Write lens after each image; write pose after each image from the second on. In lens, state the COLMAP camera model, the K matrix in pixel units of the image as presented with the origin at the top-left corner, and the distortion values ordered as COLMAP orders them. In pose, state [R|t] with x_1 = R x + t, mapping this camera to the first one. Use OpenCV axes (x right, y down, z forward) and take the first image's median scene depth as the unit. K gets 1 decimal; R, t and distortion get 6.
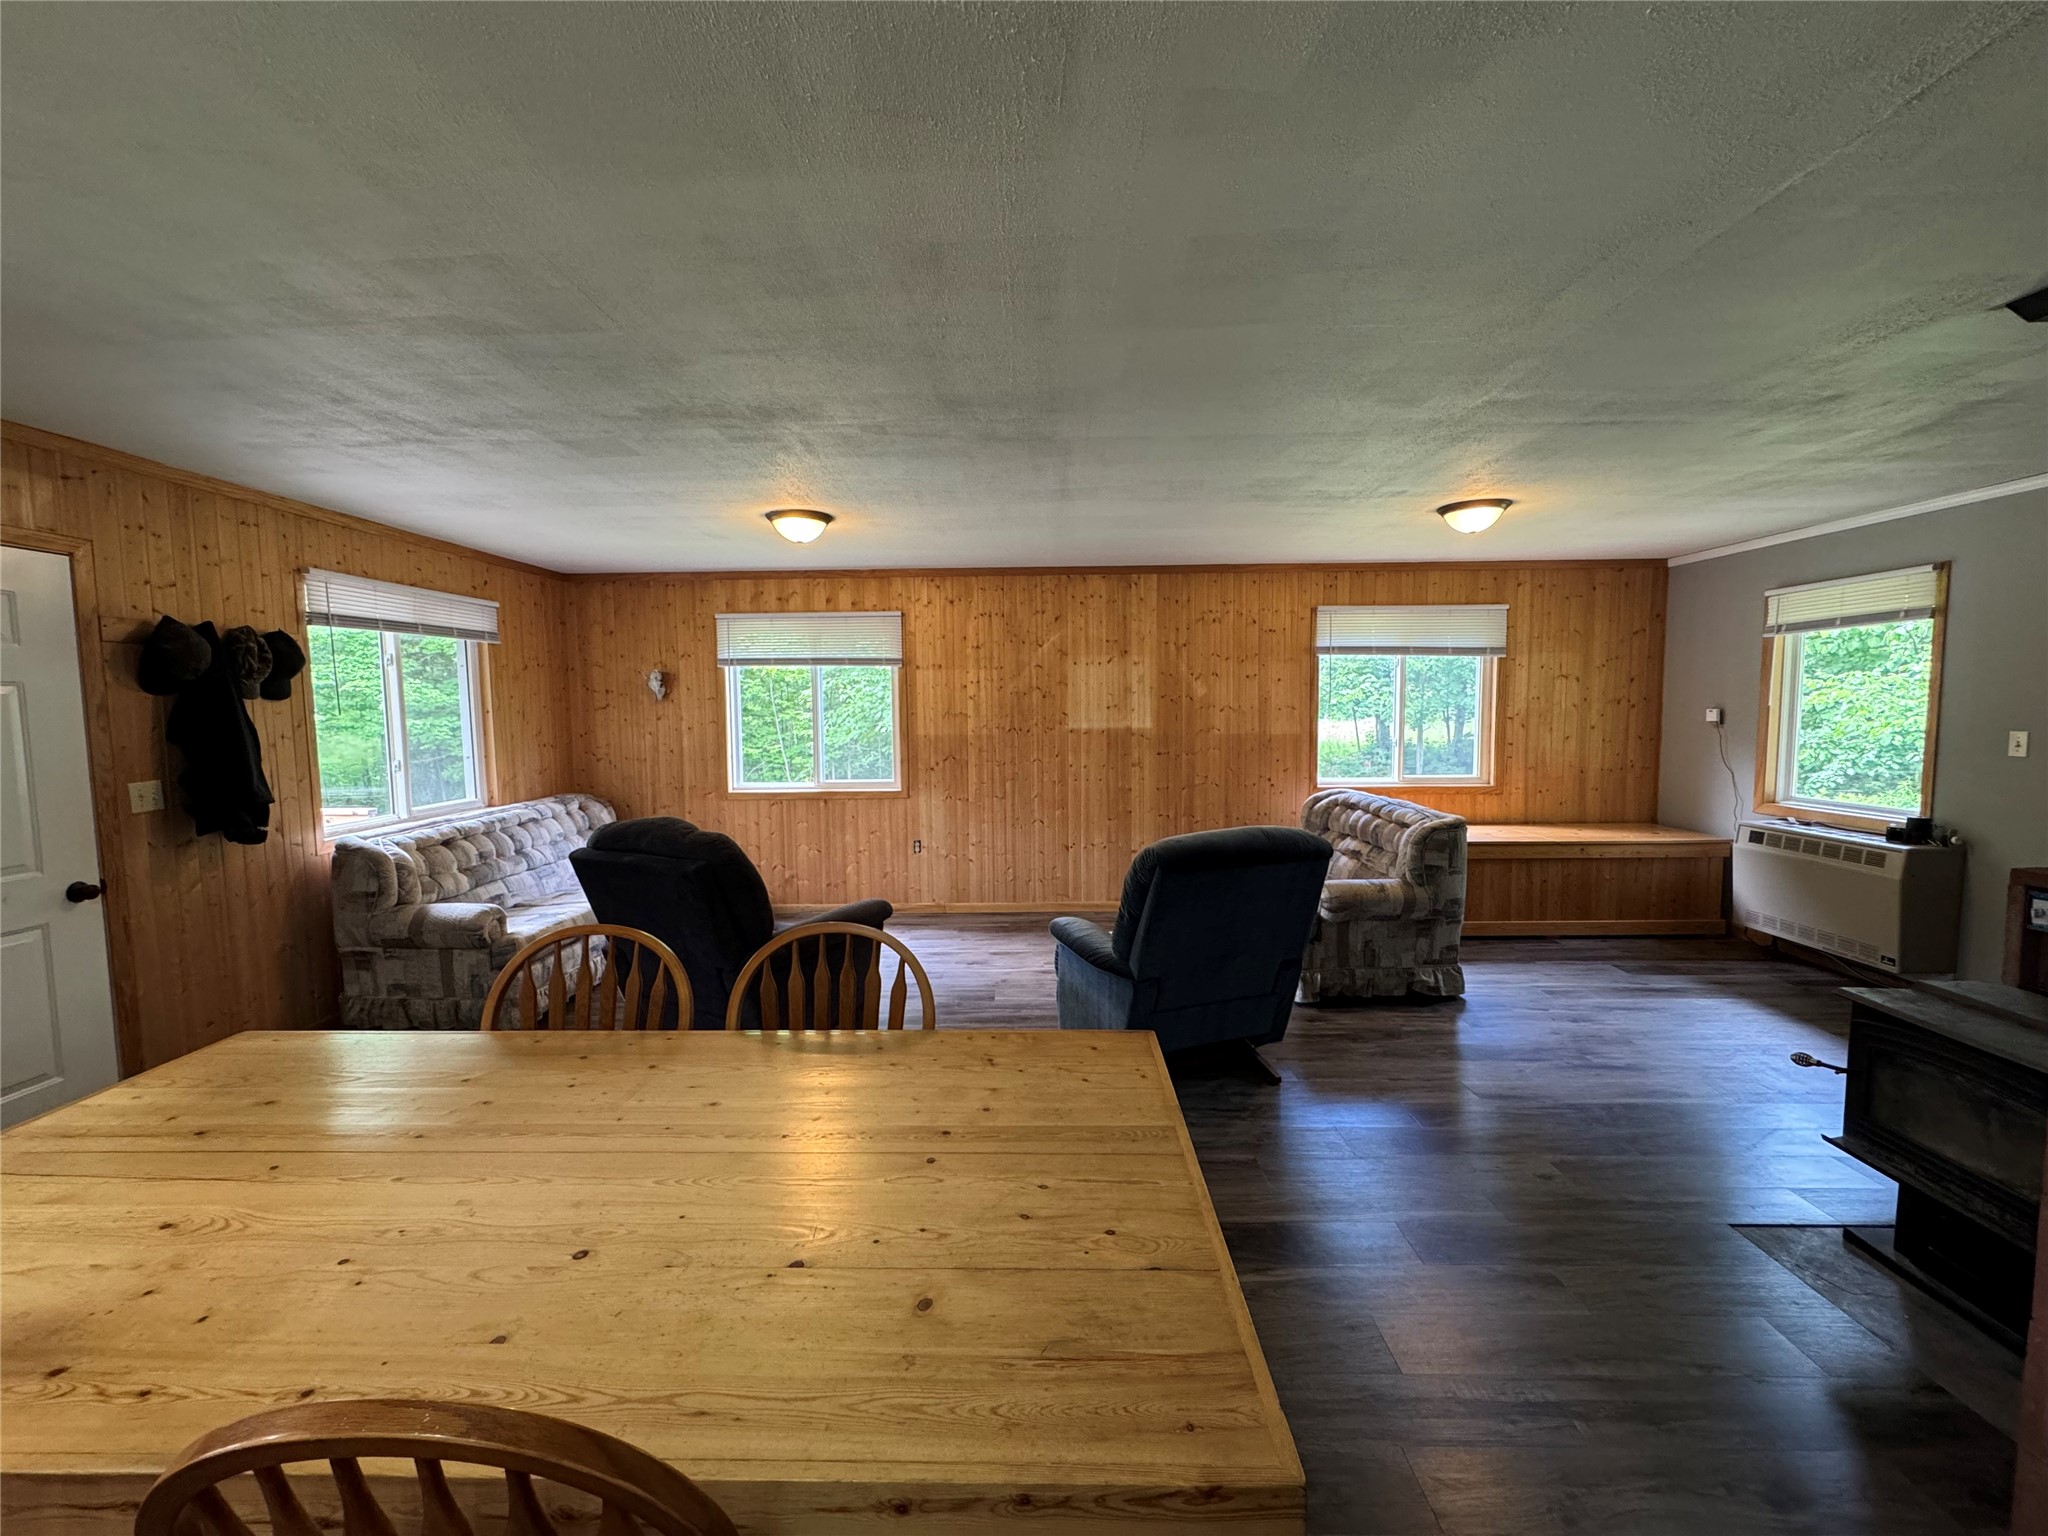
lens RADIAL K [[811.8, 0, 1025.6], [0, 811.8, 766.0], [0, 0, 1]] dist [-0.002218, -0.000076]
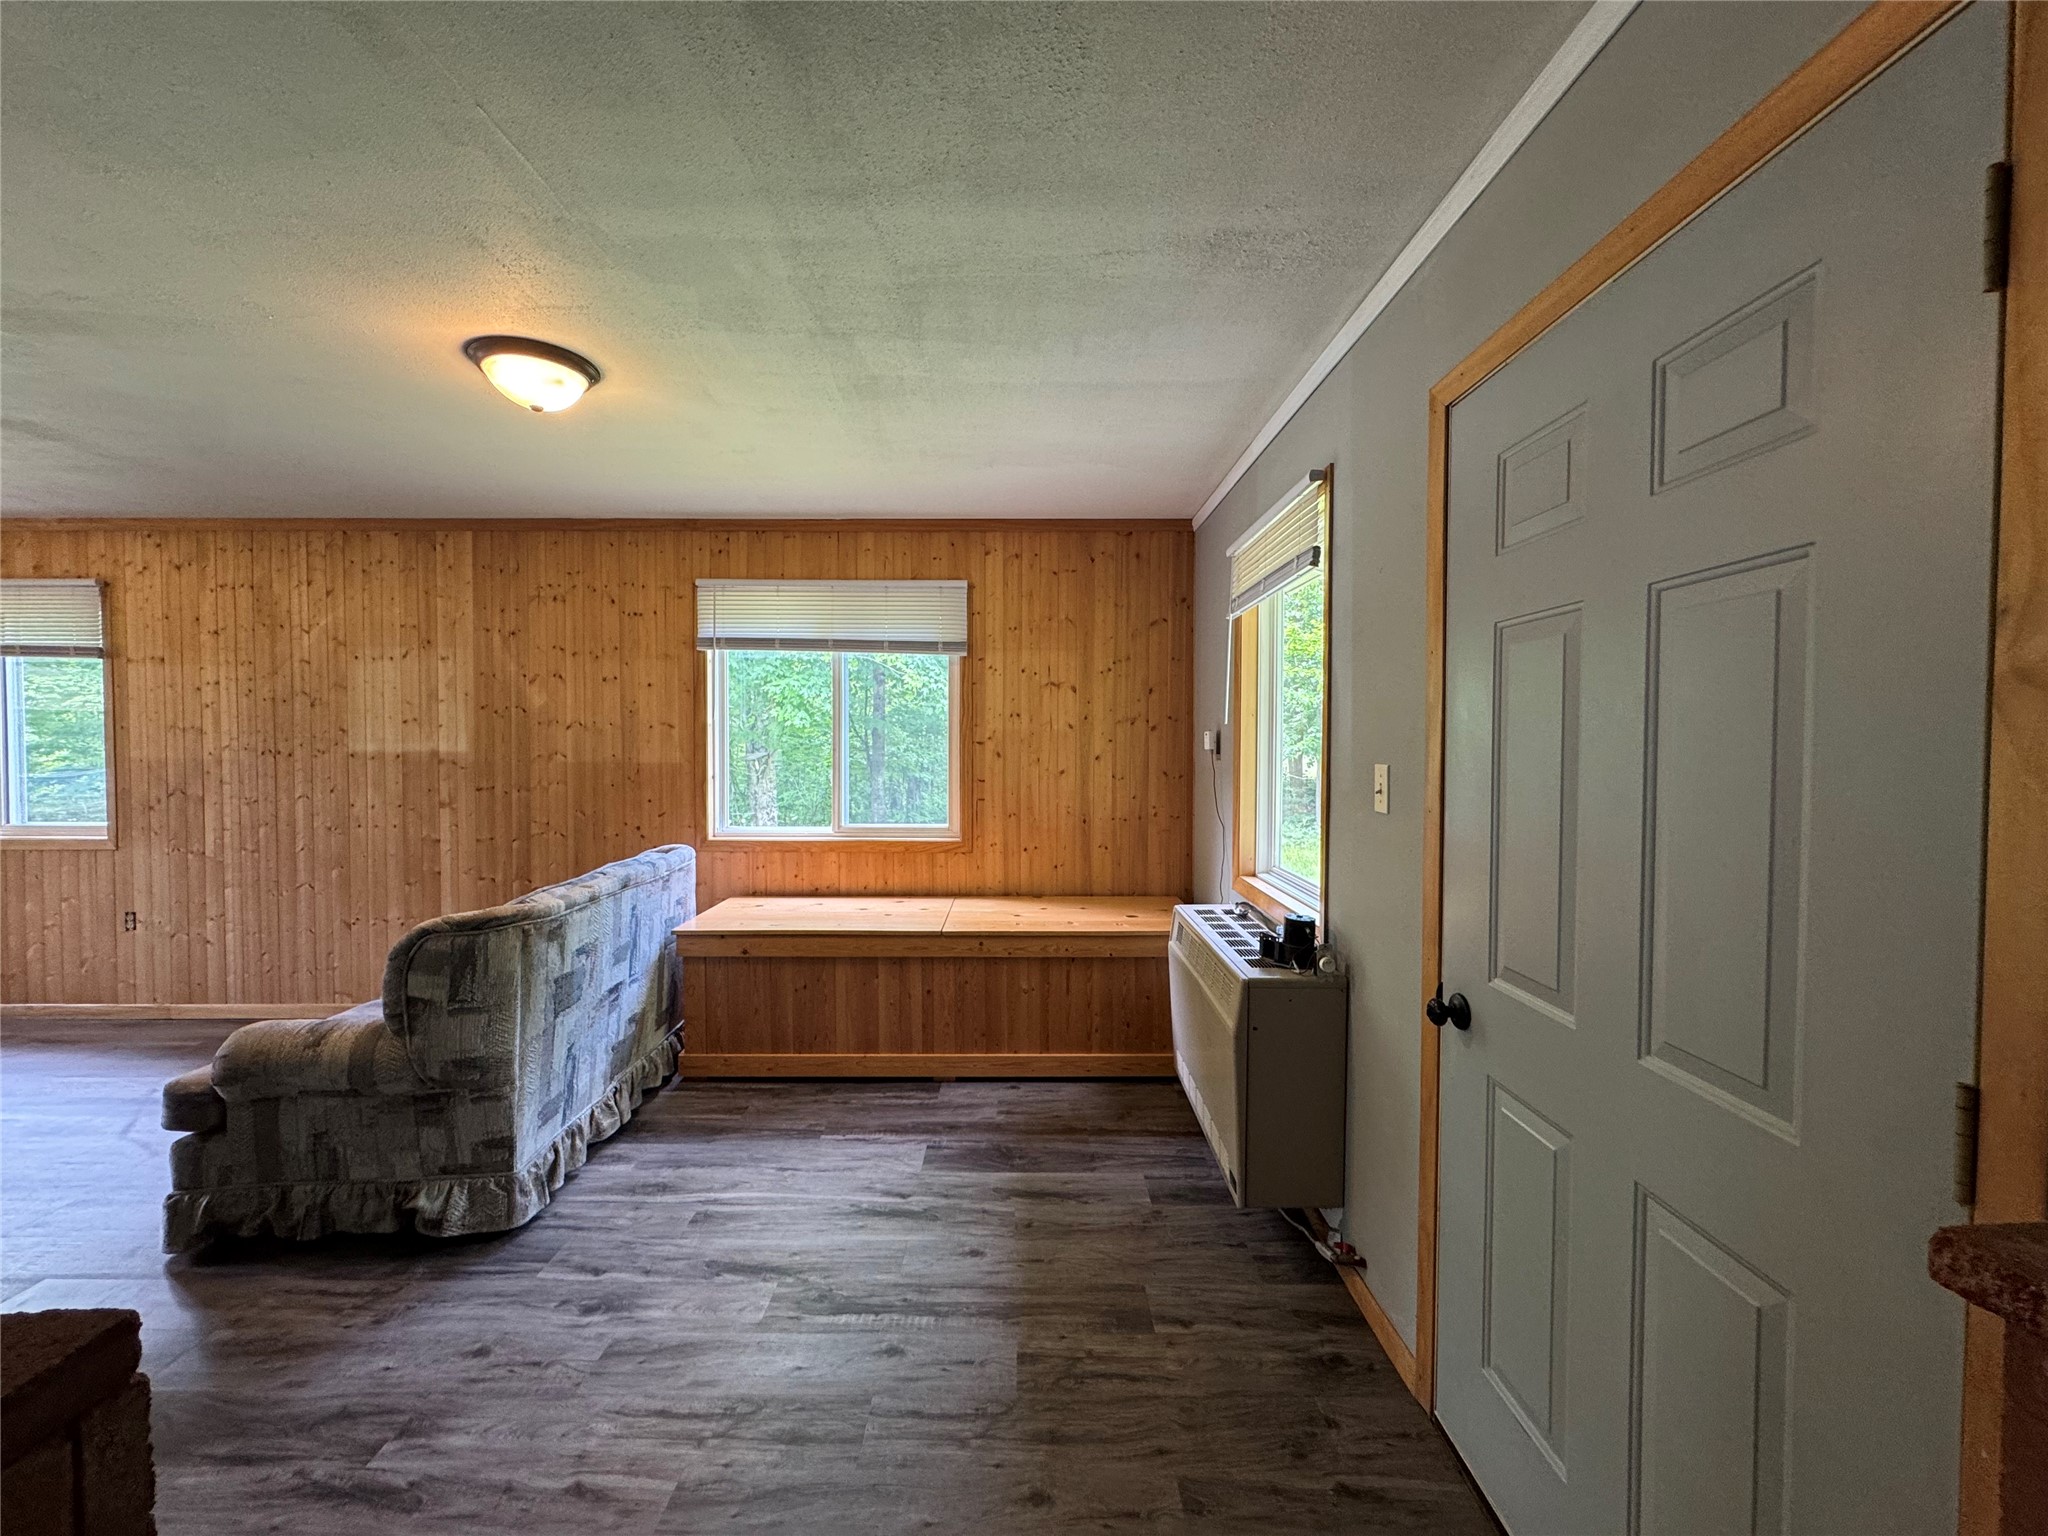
lens RADIAL K [[811.8, 0, 1025.6], [0, 811.8, 766.0], [0, 0, 1]] dist [-0.002218, -0.000076]
pose [[0.999775, 0.011060, 0.018126, 0.699695], [-0.010292, 0.999068, -0.041922, -0.012236], [-0.018573, 0.041726, 0.998956, 0.339646]]
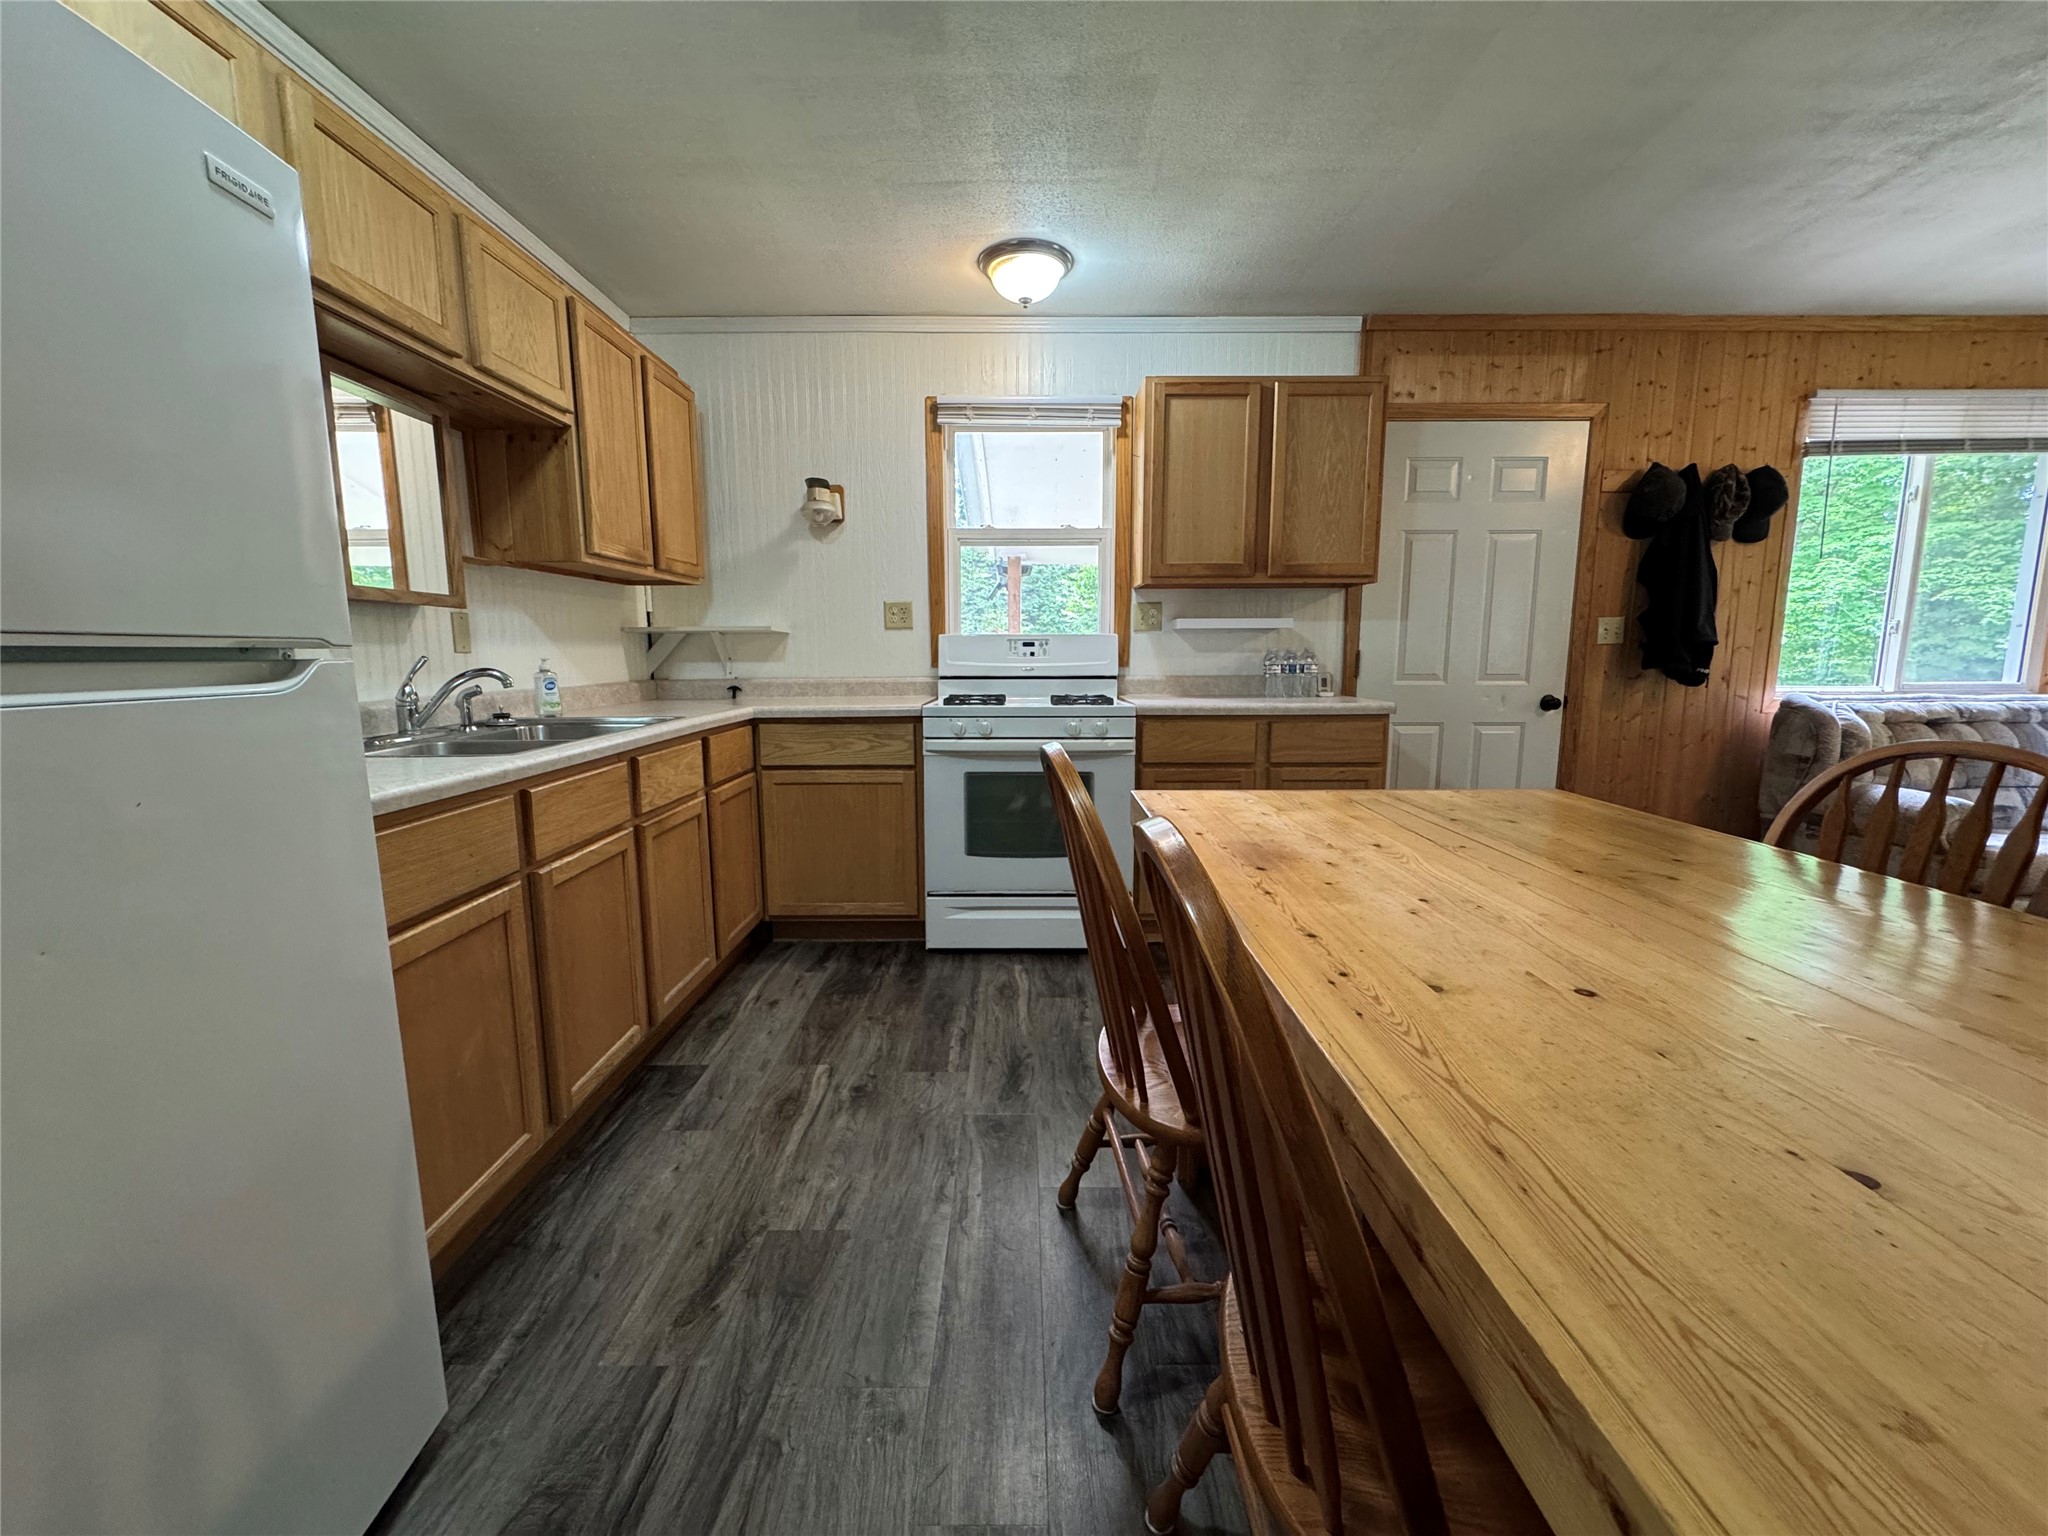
lens RADIAL K [[815.2, 0, 1023.9], [0, 815.2, 764.1], [0, 0, 1]] dist [-0.002292, 0.000612]
pose [[0.020471, 0.152119, -0.988150, 0.035147], [-0.073183, 0.985934, 0.150262, 0.066332], [0.997108, 0.069240, 0.031316, 0.091500]]
